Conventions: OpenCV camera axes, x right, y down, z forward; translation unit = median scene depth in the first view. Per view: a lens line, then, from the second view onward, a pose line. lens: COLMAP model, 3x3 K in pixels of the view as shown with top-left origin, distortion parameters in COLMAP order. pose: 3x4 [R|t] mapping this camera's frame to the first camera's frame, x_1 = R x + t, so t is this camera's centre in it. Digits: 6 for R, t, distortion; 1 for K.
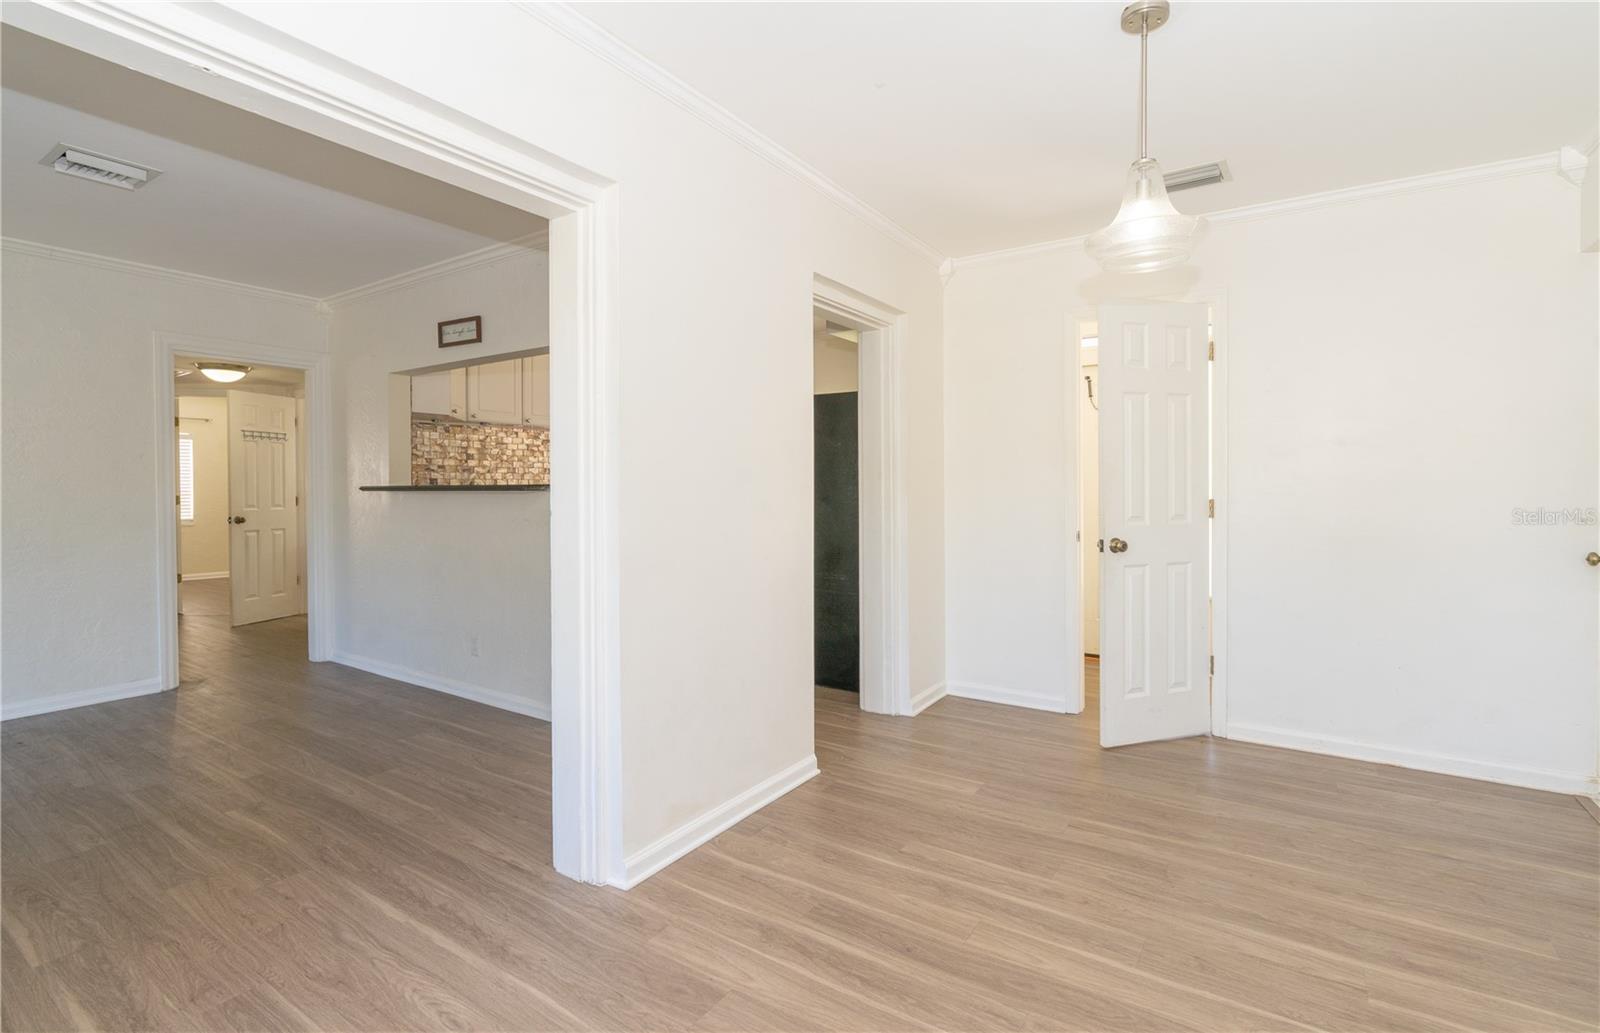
lens RADIAL K [[739.4, 0, 801.8], [0, 739.4, 492.0], [0, 0, 1]] dist [0.001439, 0.000129]
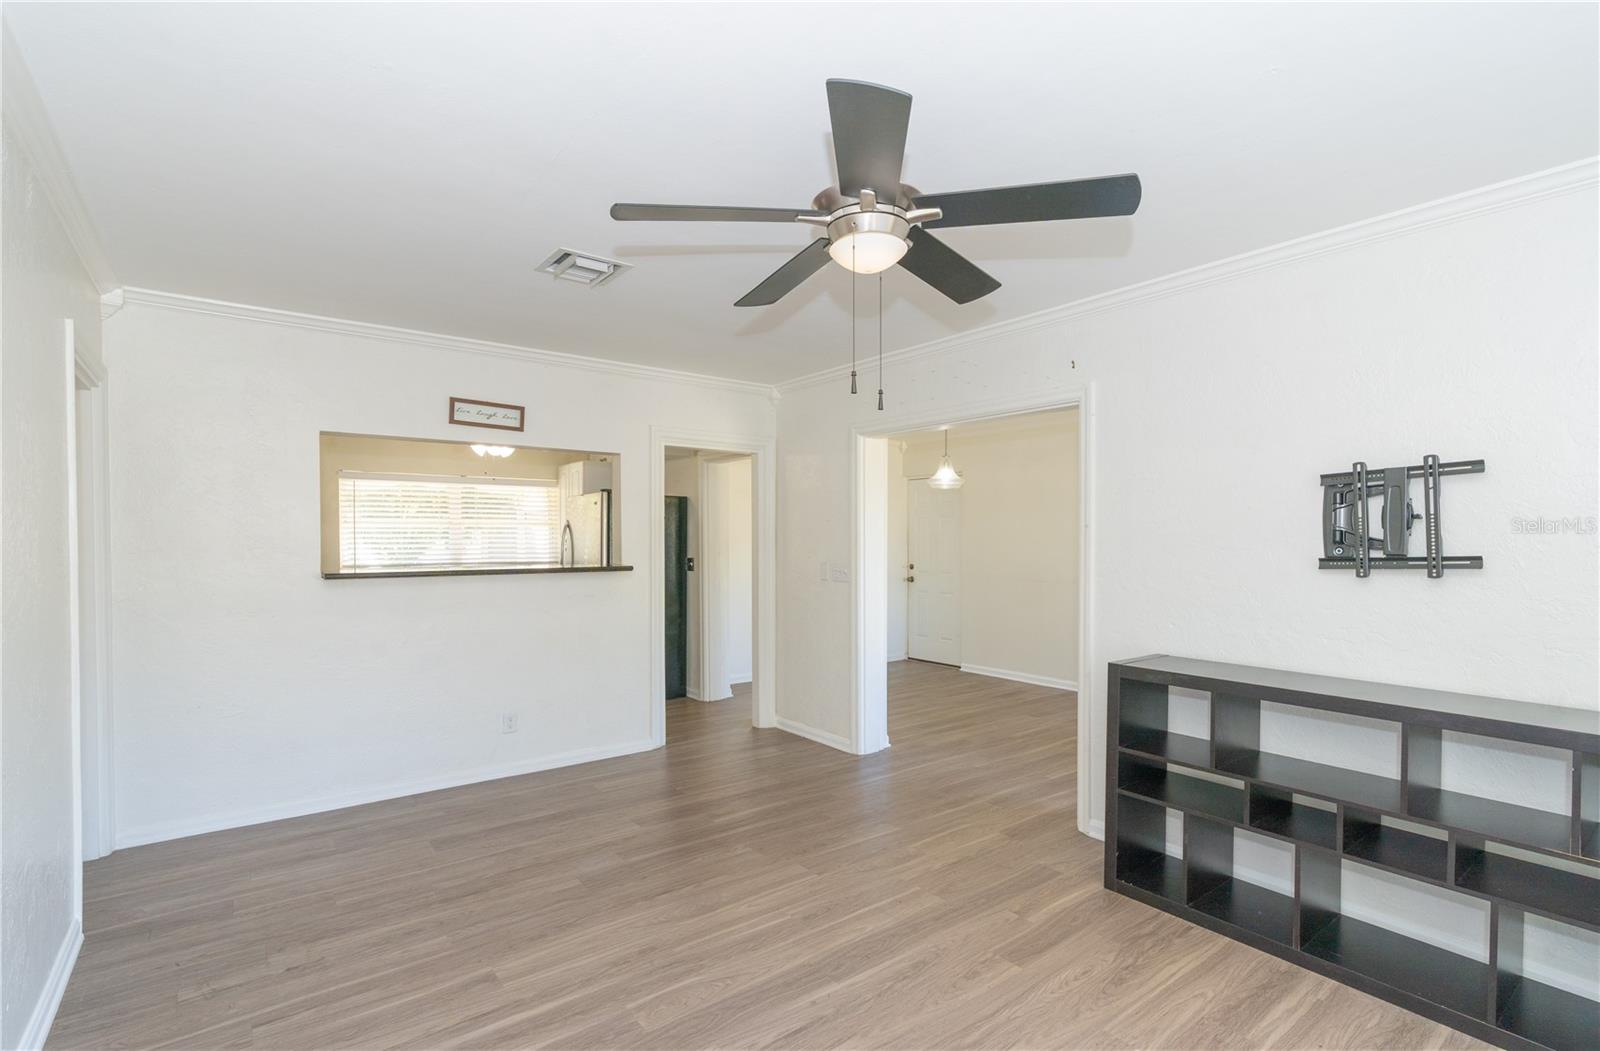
lens RADIAL K [[738.5, 0, 816.8], [0, 738.5, 554.2], [0, 0, 1]] dist [-0.001196, -0.000095]
pose [[0.309324, -0.013724, 0.950858, -2.174994], [0.006185, 0.999904, 0.012420, -0.065496], [-0.950937, 0.002039, 0.309379, 0.465904]]
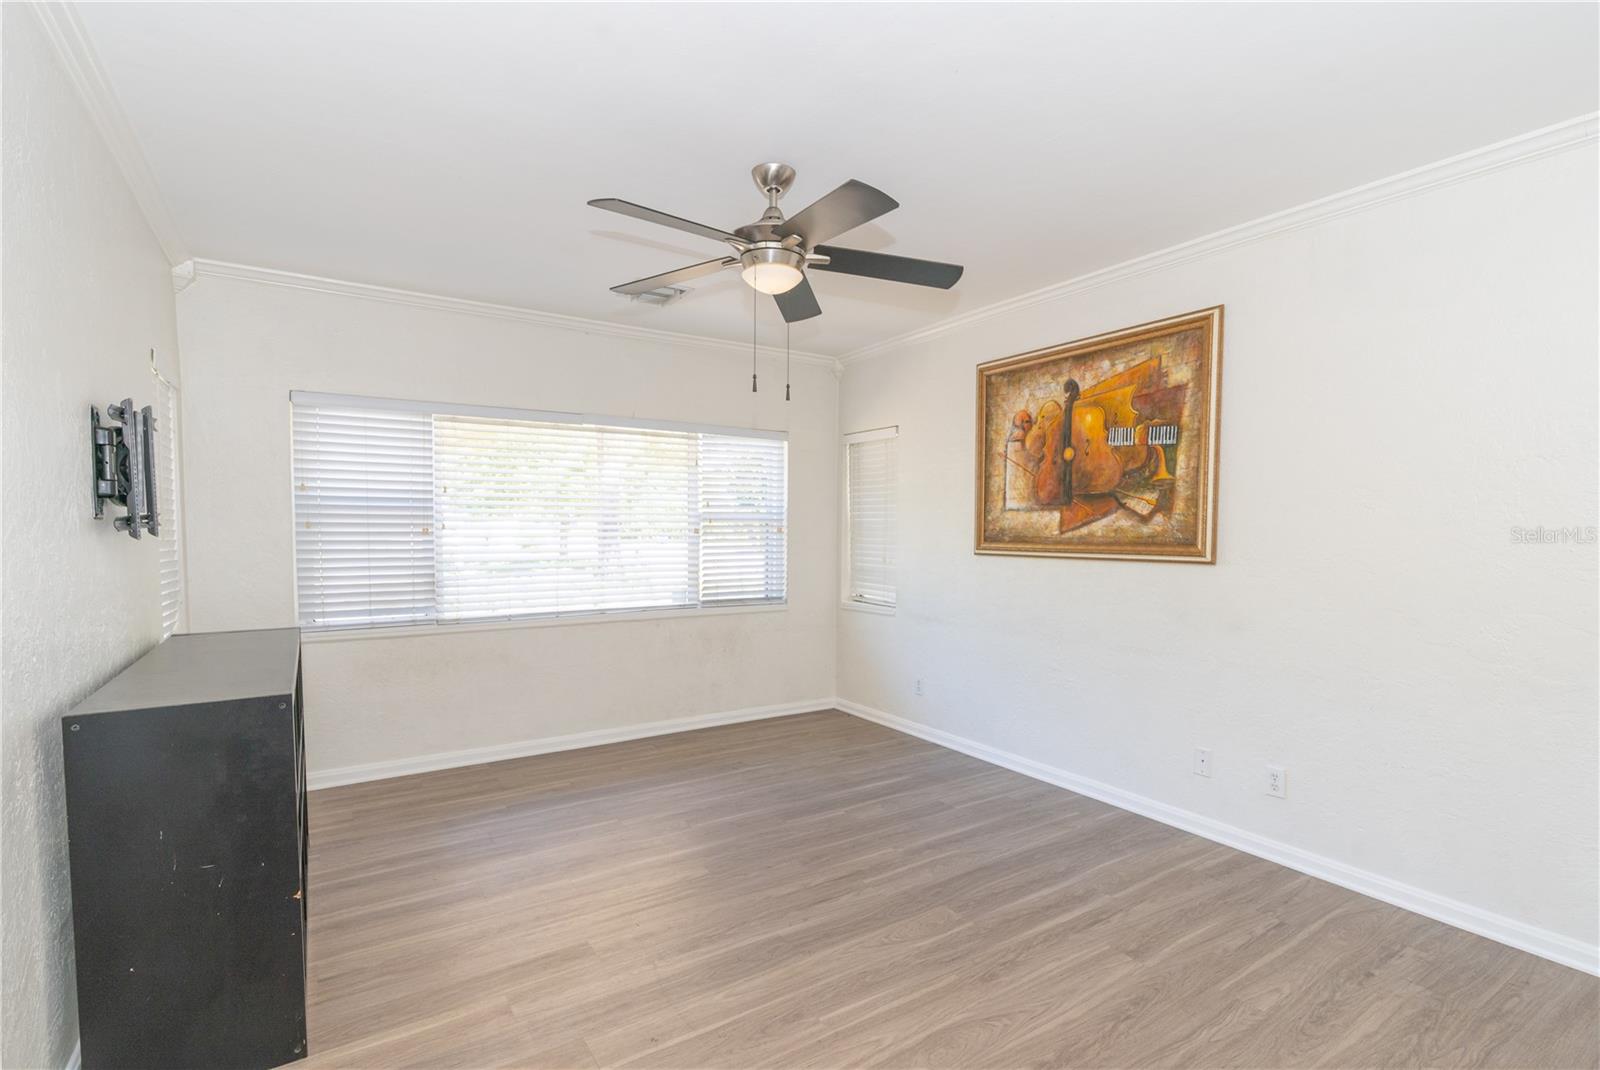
lens RADIAL K [[757.4, 0, 815.0], [0, 757.4, 565.8], [0, 0, 1]] dist [-0.004531, -0.000481]
pose [[-0.387392, 0.046525, -0.920740, -0.440883], [-0.013616, 0.998328, 0.056174, -0.044680], [0.921814, 0.034299, -0.386111, 1.129614]]
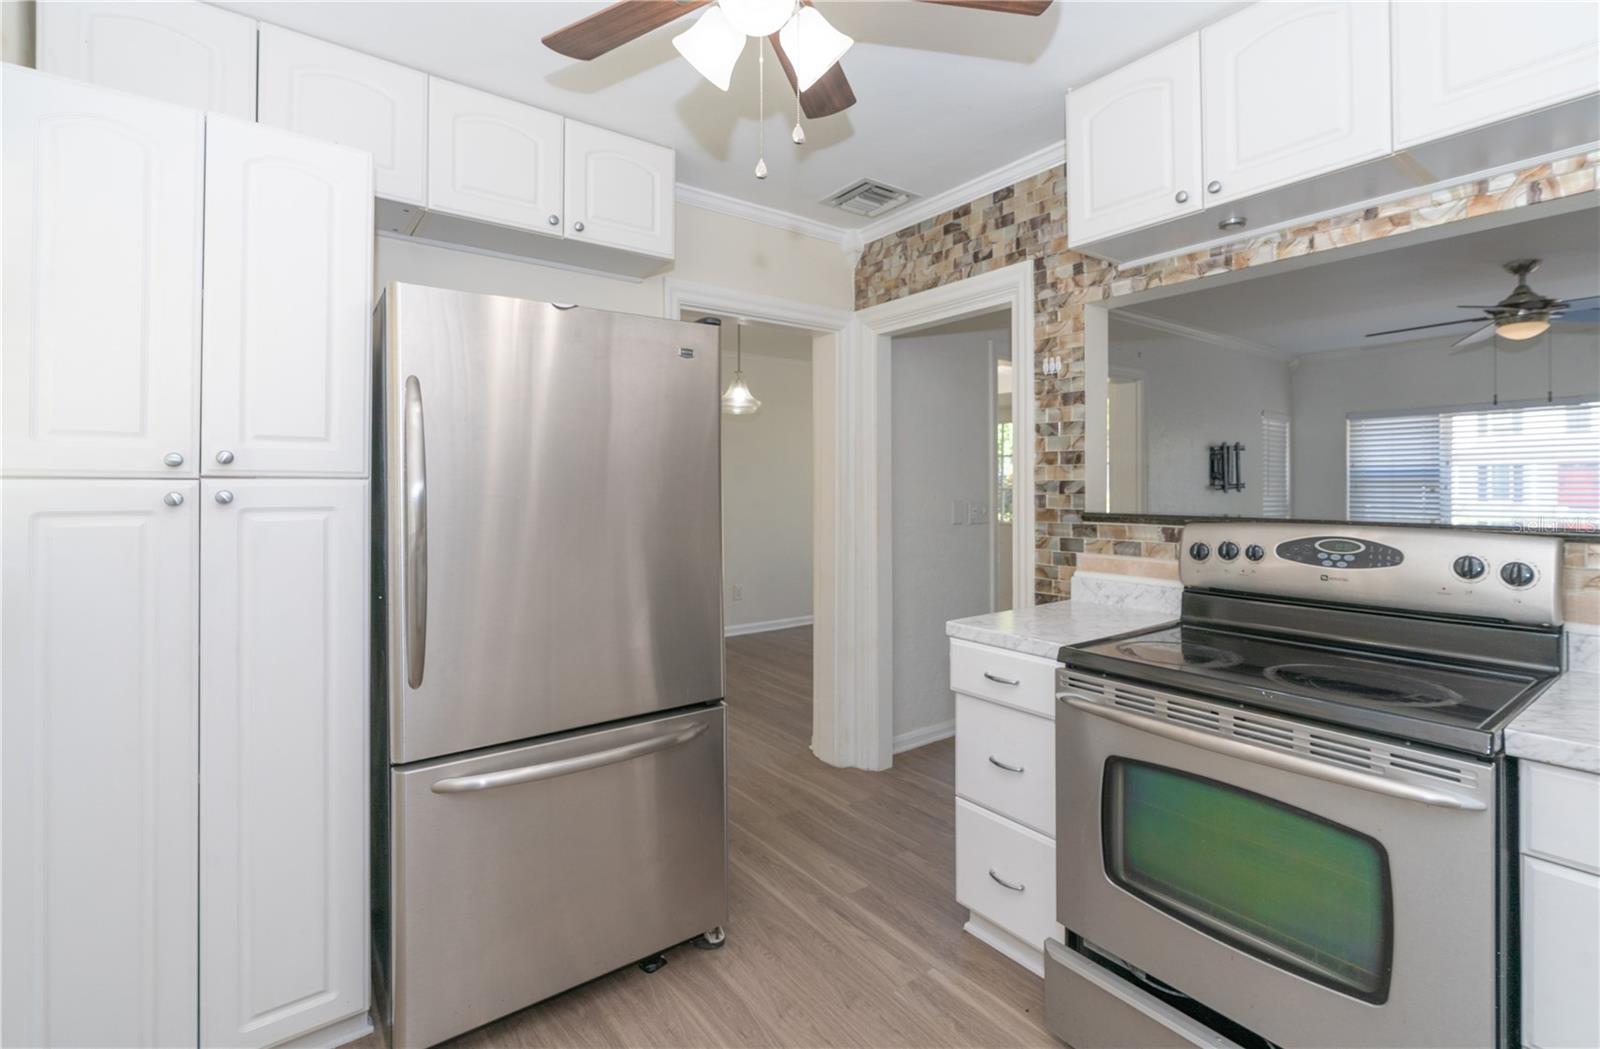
lens RADIAL K [[721.1, 0, 805.7], [0, 721.1, 483.9], [0, 0, 1]] dist [-0.001830, -0.000282]
pose [[-0.943752, 0.005915, 0.330600, -0.447629], [0.007536, 0.999965, 0.003621, -0.062622], [-0.330567, 0.005909, -0.943764, 2.645648]]
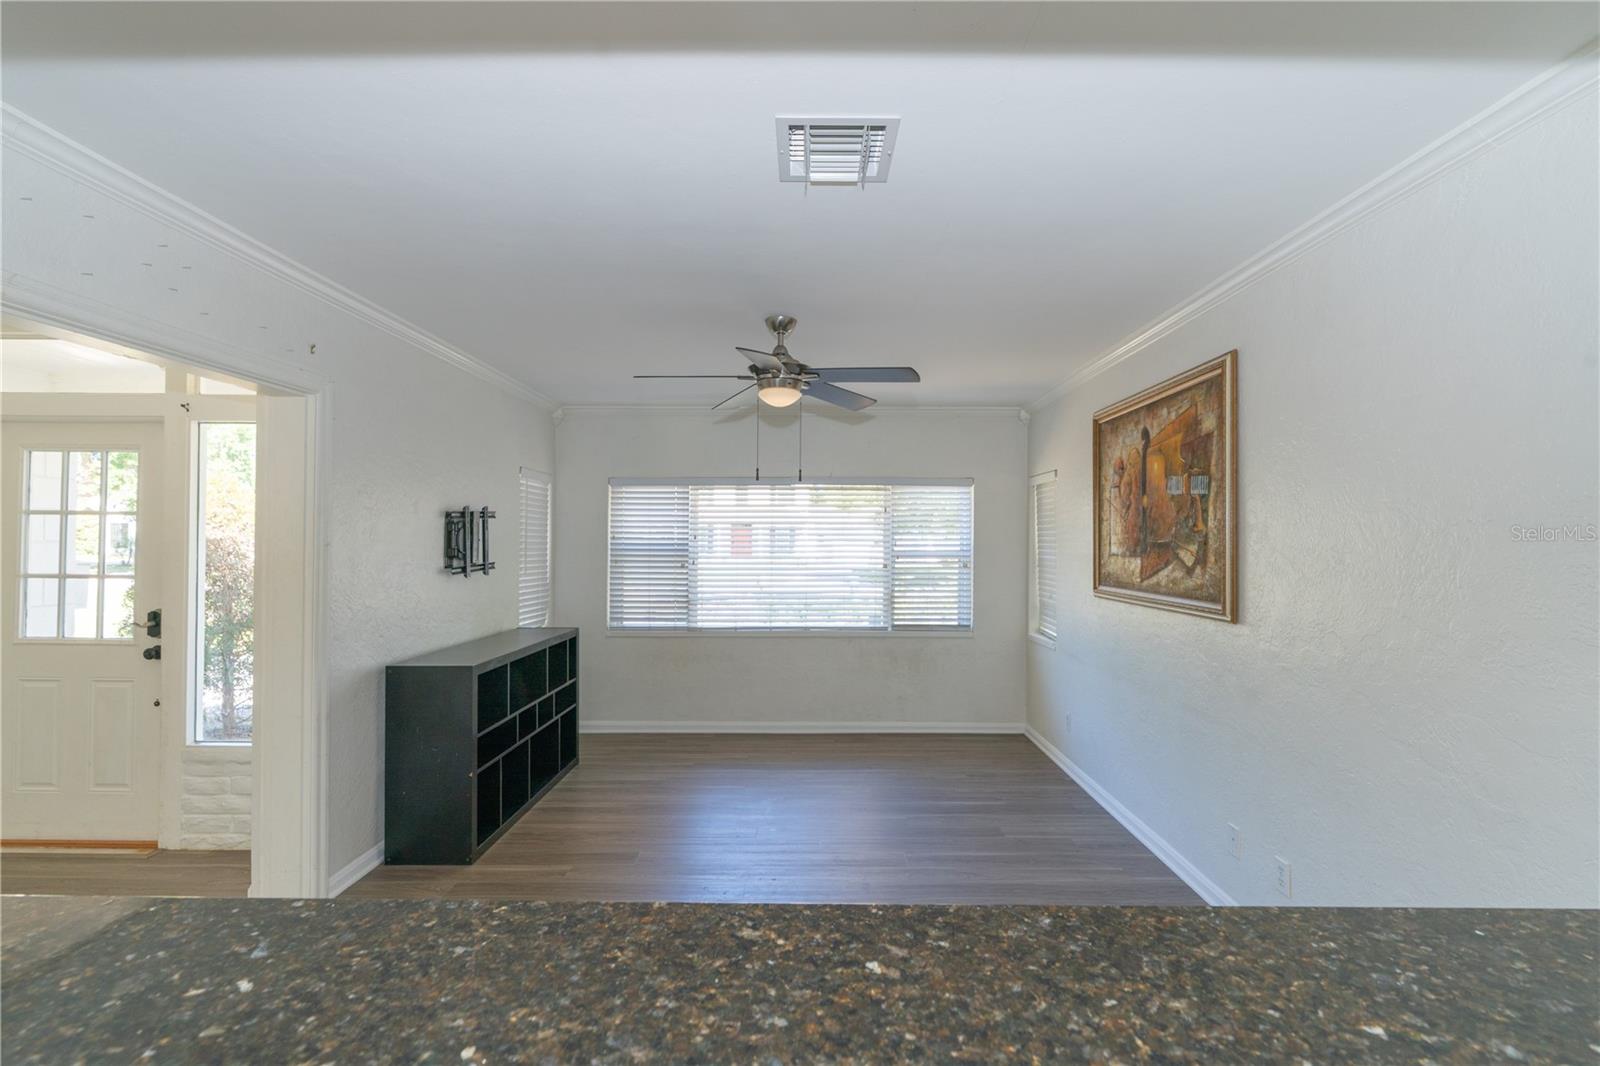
lens RADIAL K [[720.5, 0, 807.7], [0, 720.5, 530.9], [0, 0, 1]] dist [-0.014199, 0.007510]
pose [[-0.834949, -0.007943, -0.550270, -0.697525], [-0.007601, 0.999967, -0.002902, -0.121870], [0.550275, 0.001760, -0.834982, 1.824307]]
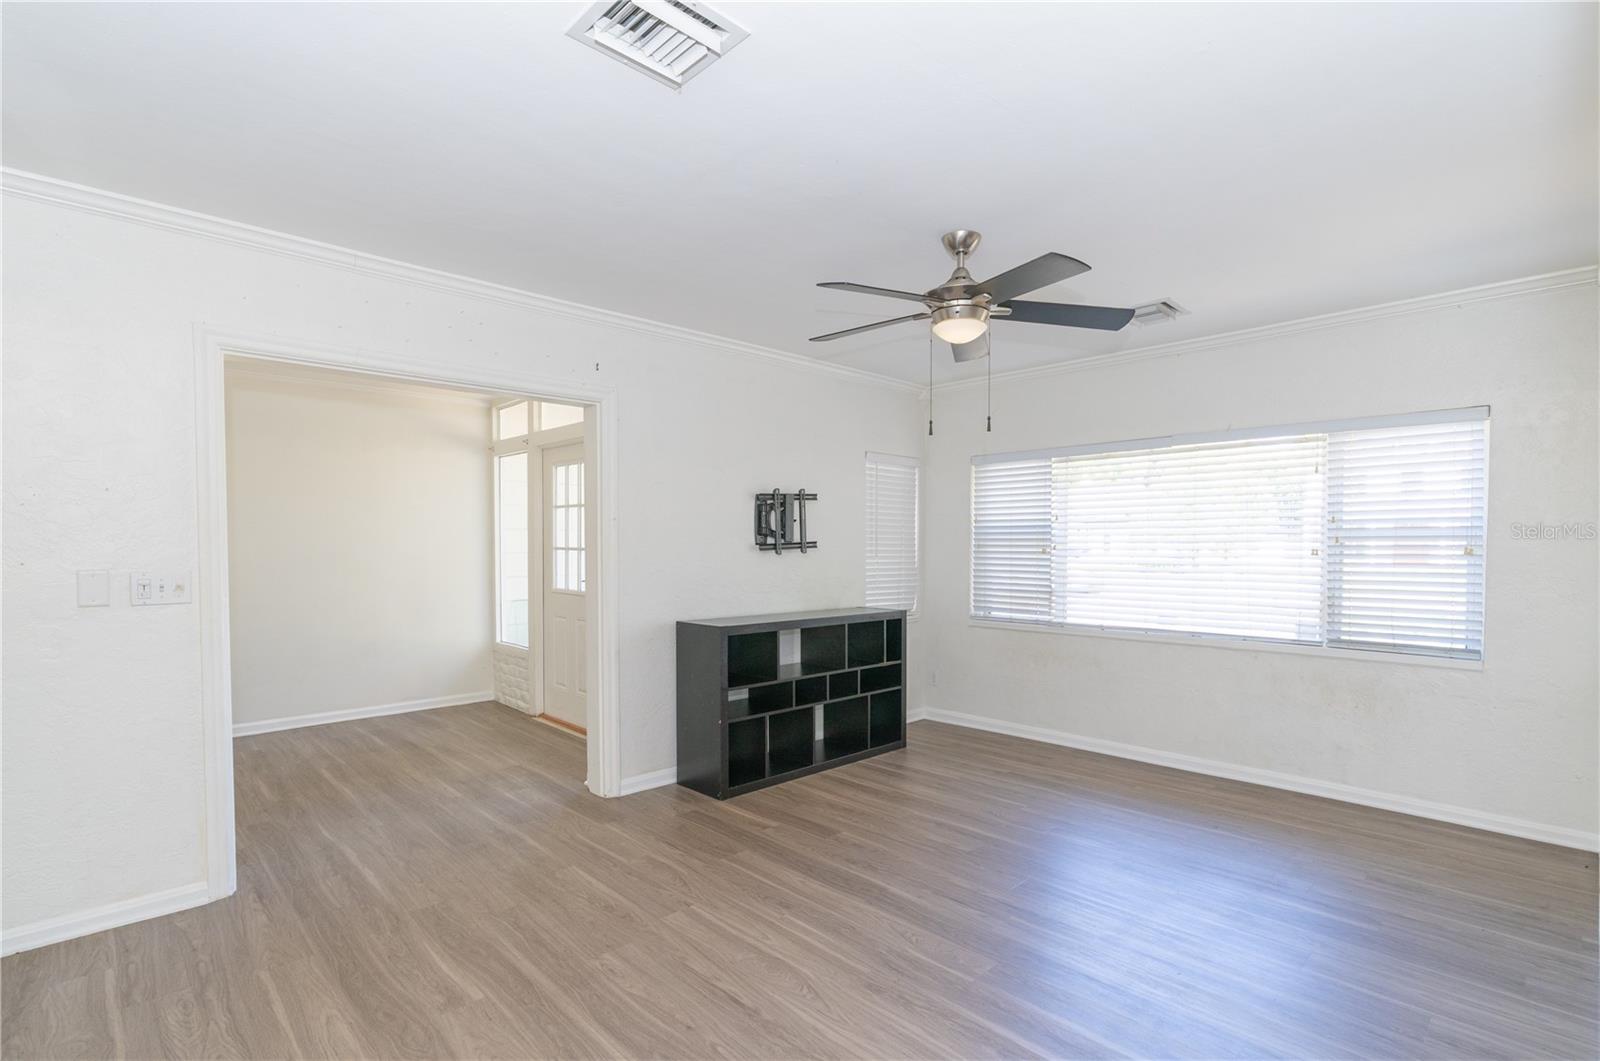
lens RADIAL K [[755.7, 0, 811.2], [0, 755.7, 558.6], [0, 0, 1]] dist [-0.008716, -0.000149]
pose [[-0.977730, -0.001370, 0.209861, -1.420859], [0.004880, 0.999560, 0.029262, -0.058584], [-0.209809, 0.029635, -0.977293, 1.870525]]
